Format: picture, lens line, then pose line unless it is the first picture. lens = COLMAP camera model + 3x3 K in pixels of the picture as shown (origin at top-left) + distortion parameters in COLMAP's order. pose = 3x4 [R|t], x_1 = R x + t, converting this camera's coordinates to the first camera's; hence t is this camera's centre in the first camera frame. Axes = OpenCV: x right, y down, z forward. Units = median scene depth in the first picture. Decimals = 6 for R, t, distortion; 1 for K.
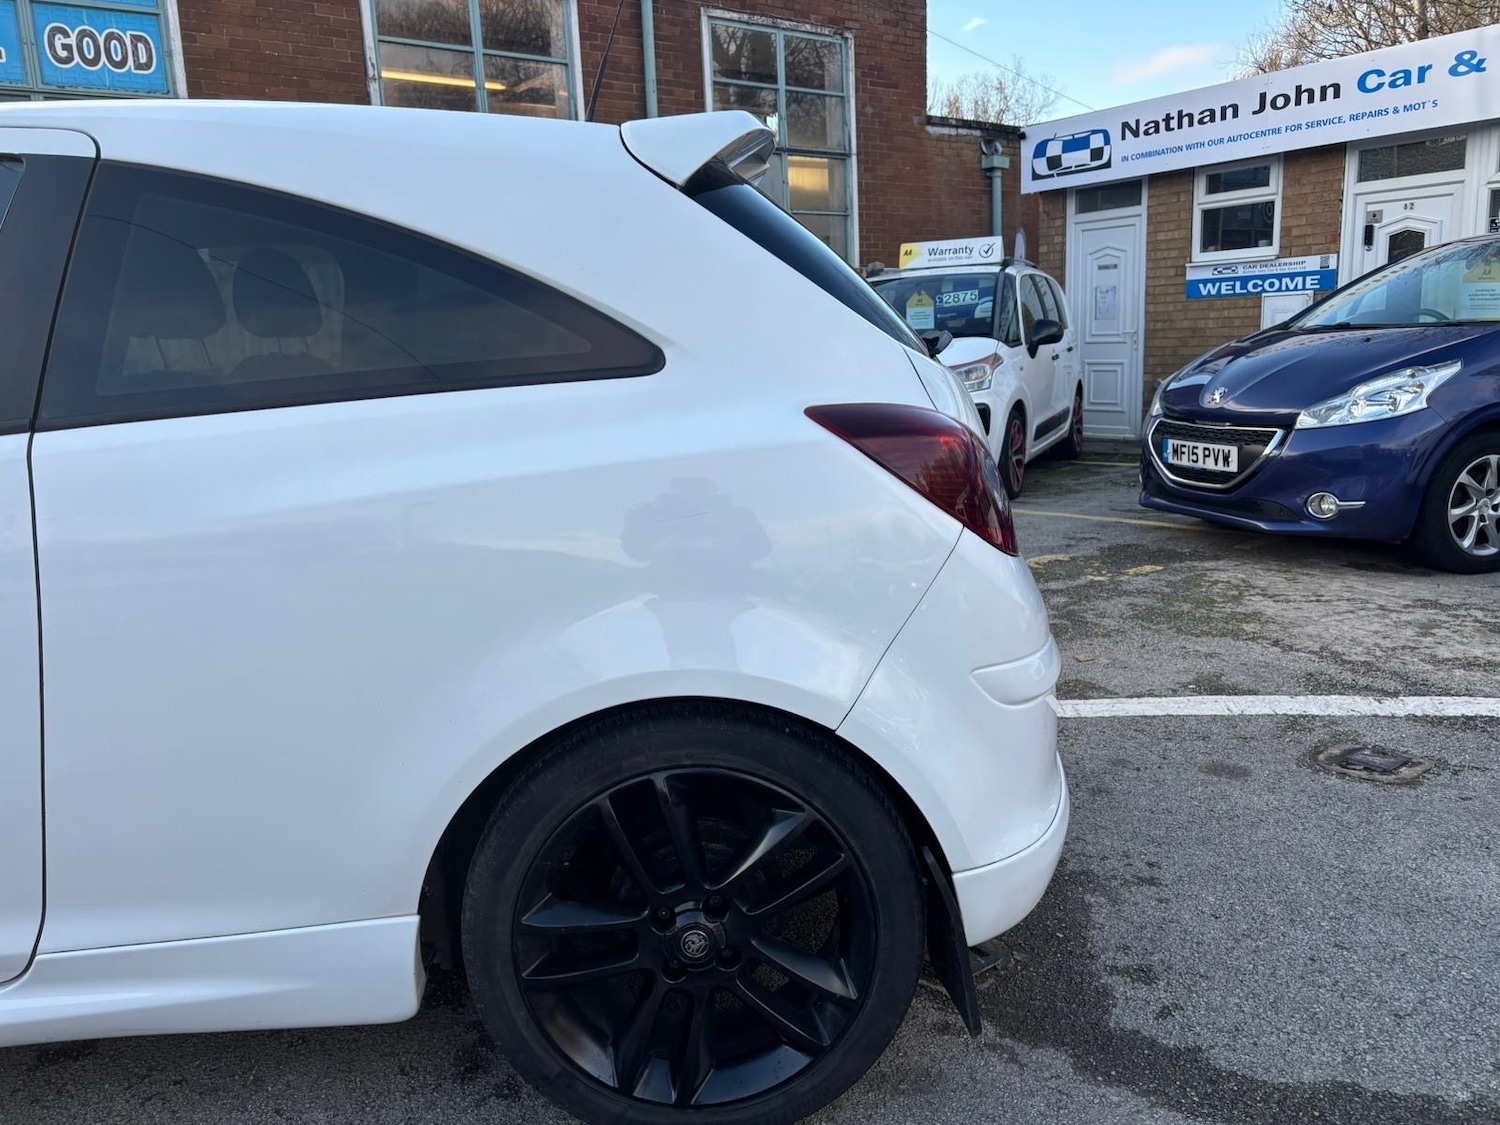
lens RADIAL K [[1139.8, 0, 767.9], [0, 1139.8, 543.7], [0, 0, 1]] dist [0.044228, -0.044073]
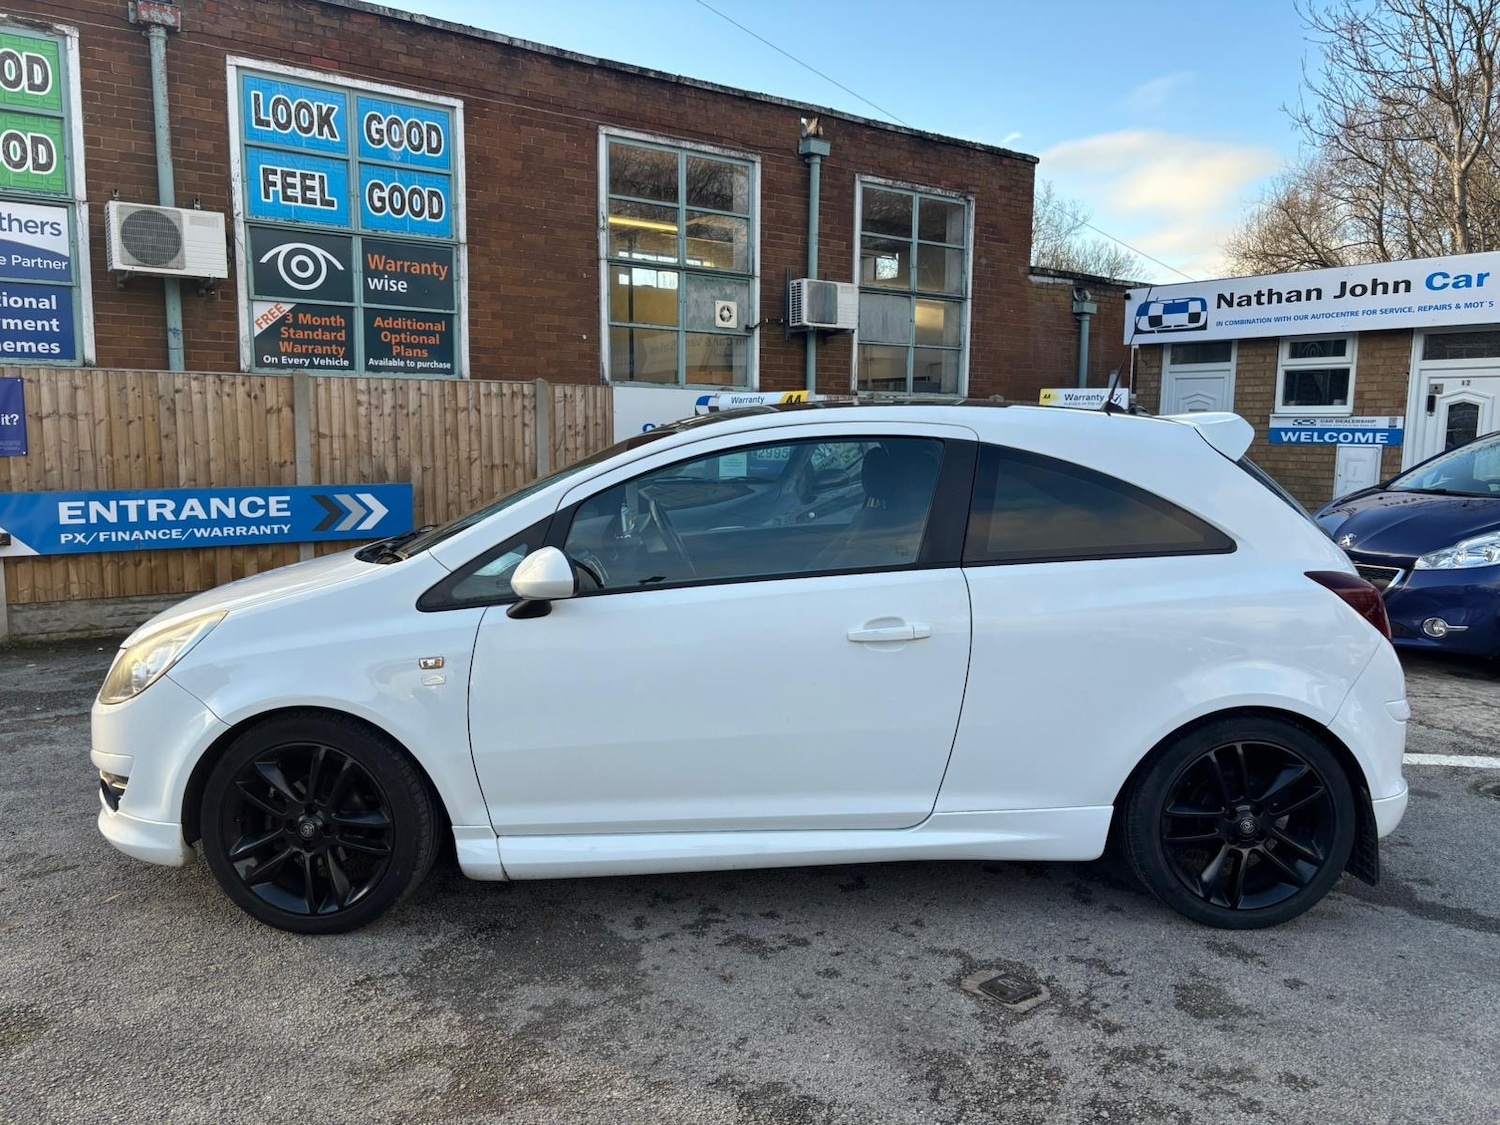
lens RADIAL K [[1138.0, 0, 768.1], [0, 1138.0, 557.0], [0, 0, 1]] dist [0.048564, -0.048317]
pose [[0.998564, 0.053531, 0.001879, -0.152348], [-0.053303, 0.996547, -0.063660, 0.006039], [-0.005280, 0.063468, 0.997970, -0.174937]]
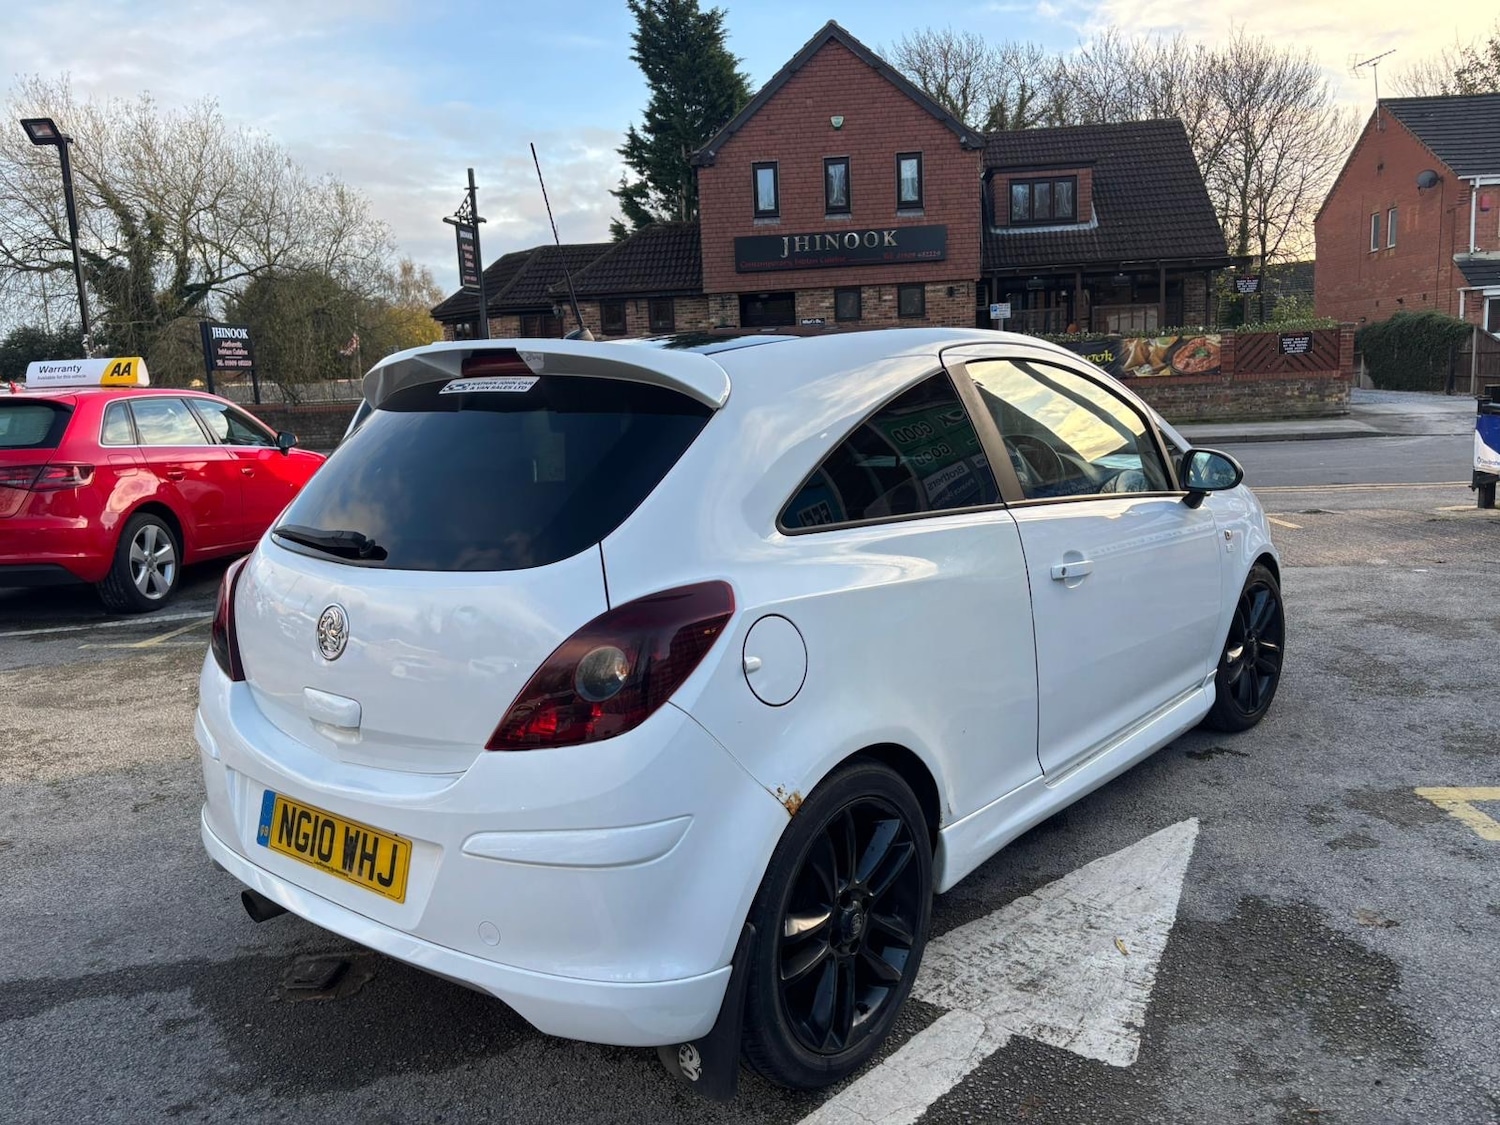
lens RADIAL K [[1138.0, 0, 768.1], [0, 1138.0, 557.0], [0, 0, 1]] dist [0.048564, -0.048317]
pose [[-0.648779, 0.193690, -0.735914, 0.150631], [-0.064869, 0.949468, 0.307086, -0.116154], [0.758207, 0.246969, -0.603431, 0.438011]]
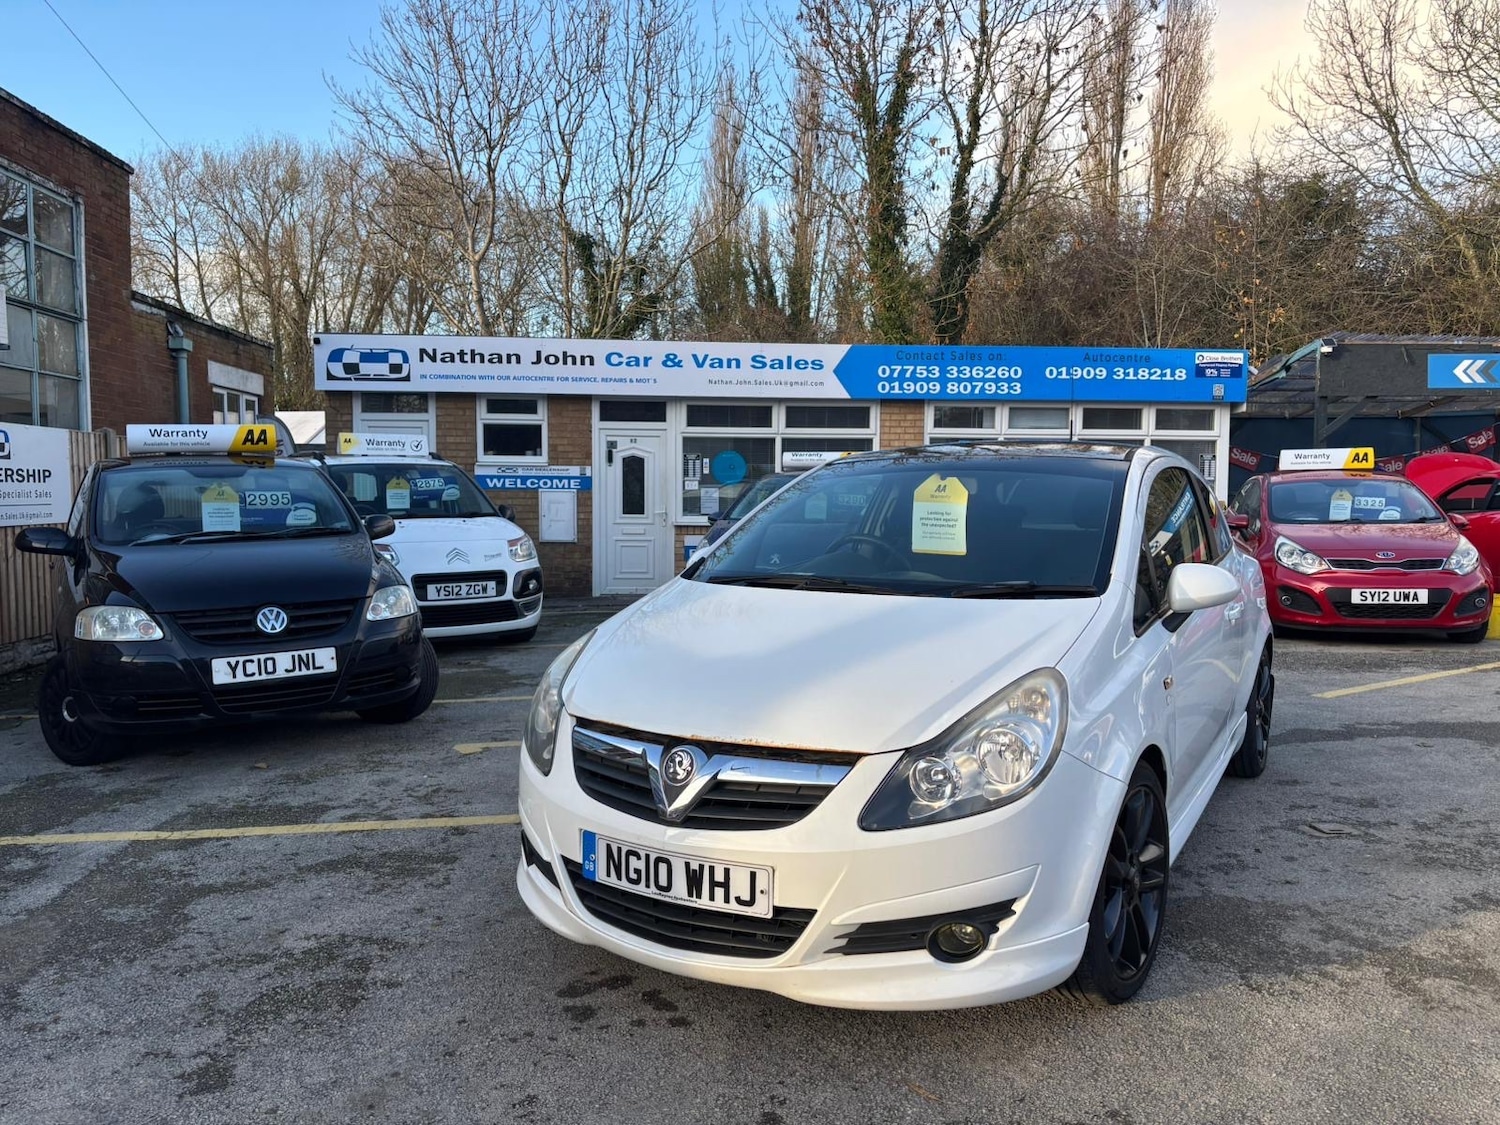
lens RADIAL K [[1127.2, 0, 760.5], [0, 1127.2, 573.0], [0, 0, 1]] dist [0.081623, -0.102855]
pose [[0.528931, -0.020168, 0.848425, -0.583265], [0.125746, 0.990545, -0.054847, -0.008044], [-0.839297, 0.135697, 0.526466, 0.066094]]
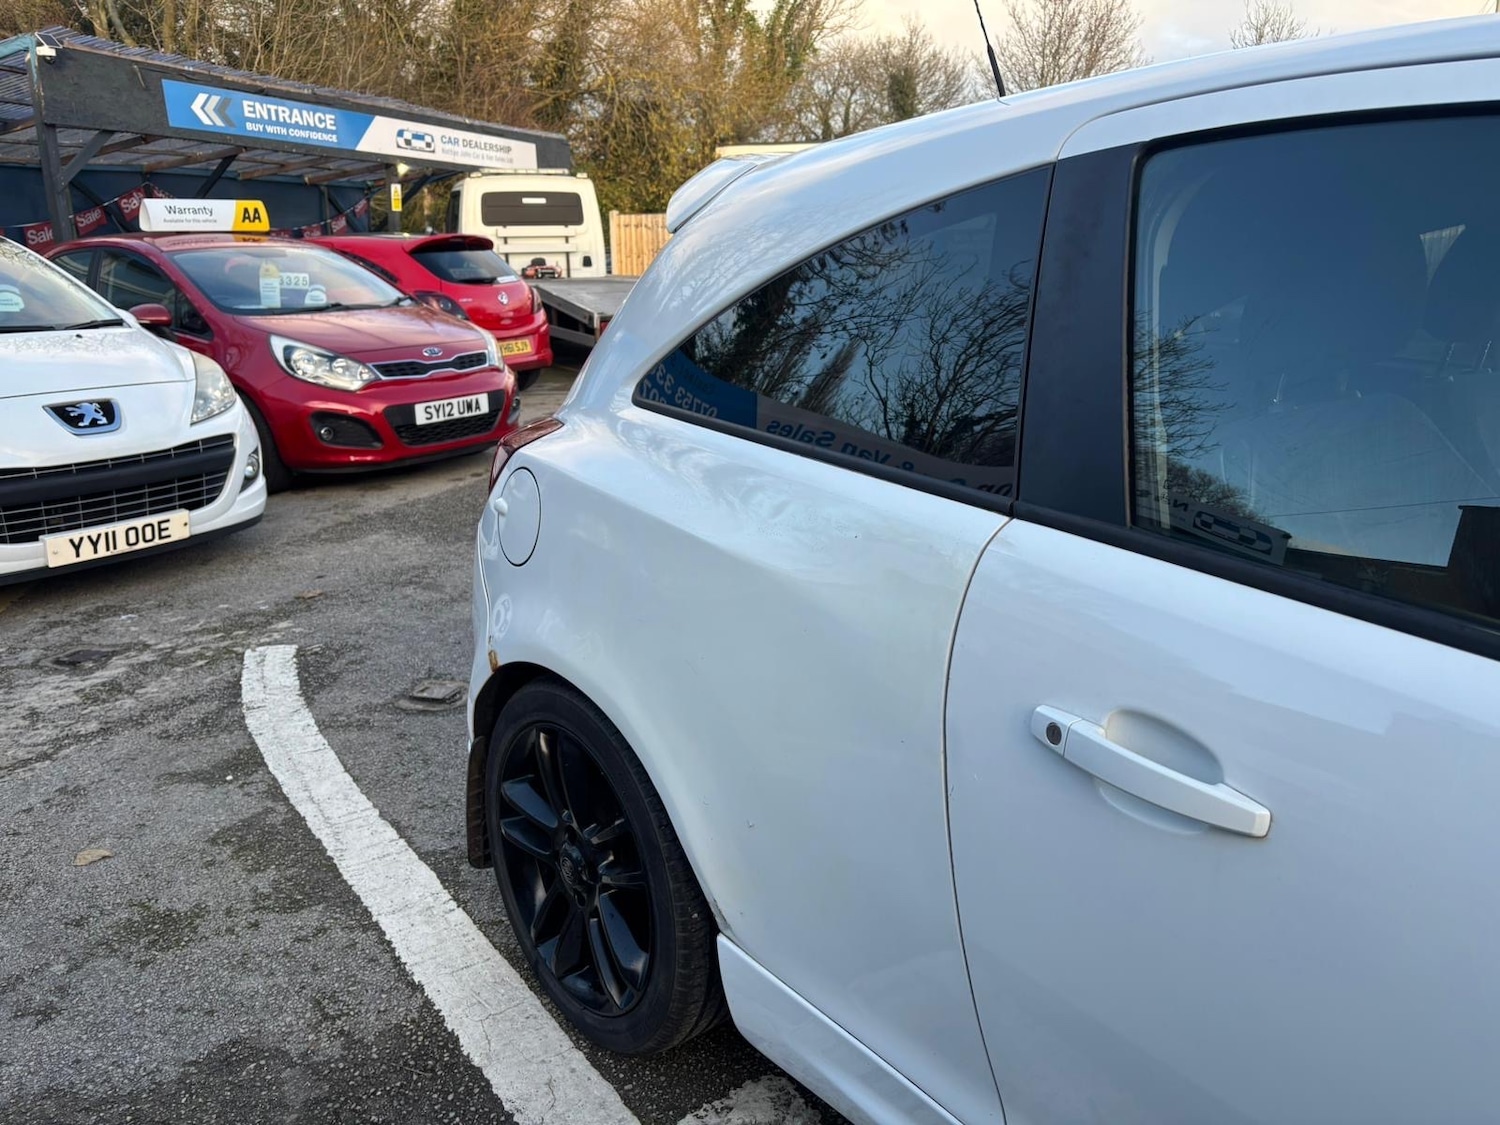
lens RADIAL K [[1140.4, 0, 732.9], [0, 1140.4, 559.2], [0, 0, 1]] dist [0.052258, -0.060879]
pose [[-0.600820, -0.154047, 0.784401, -0.176681], [0.179491, 0.930203, 0.320165, -0.082096], [-0.778972, 0.333155, -0.531235, 0.394471]]
